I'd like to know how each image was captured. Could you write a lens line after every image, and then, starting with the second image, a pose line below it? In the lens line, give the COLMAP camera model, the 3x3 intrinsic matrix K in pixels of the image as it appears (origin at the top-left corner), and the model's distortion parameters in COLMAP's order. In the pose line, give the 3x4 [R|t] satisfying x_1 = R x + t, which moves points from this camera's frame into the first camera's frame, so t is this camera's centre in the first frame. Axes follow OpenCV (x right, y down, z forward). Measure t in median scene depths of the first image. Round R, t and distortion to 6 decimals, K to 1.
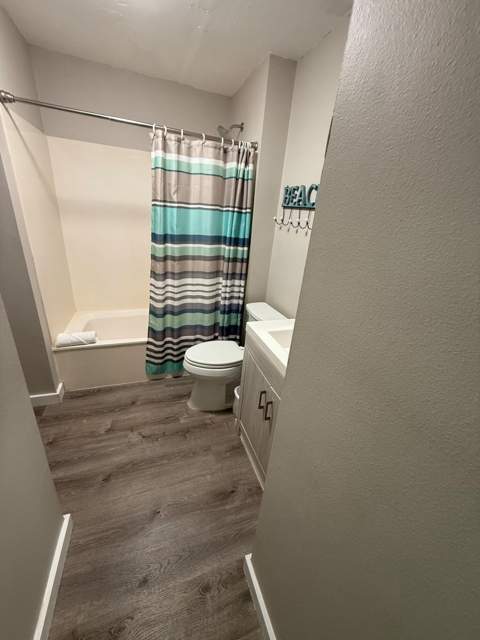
lens RADIAL K [[254.1, 0, 239.8], [0, 254.1, 317.8], [0, 0, 1]] dist [-0.000548, 0.000035]
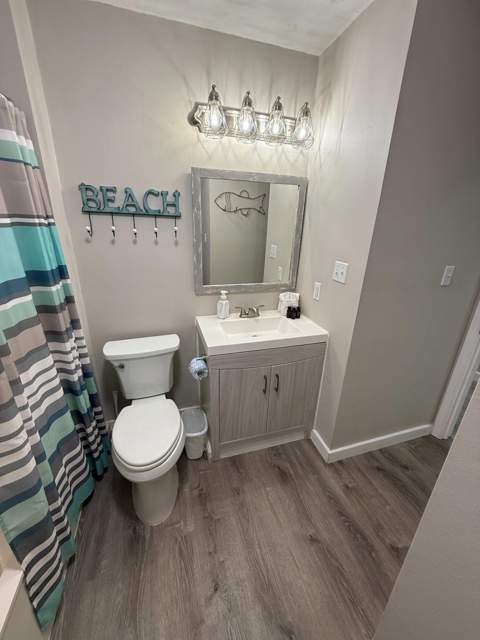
lens RADIAL K [[250.5, 0, 240.0], [0, 250.5, 320.0], [0, 0, 1]] dist [-0.001571, -0.000187]
pose [[0.051087, -0.421595, 0.905344, -0.662434], [0.363550, 0.852181, 0.376324, -0.320927], [-0.930173, 0.309912, 0.196806, 0.618225]]
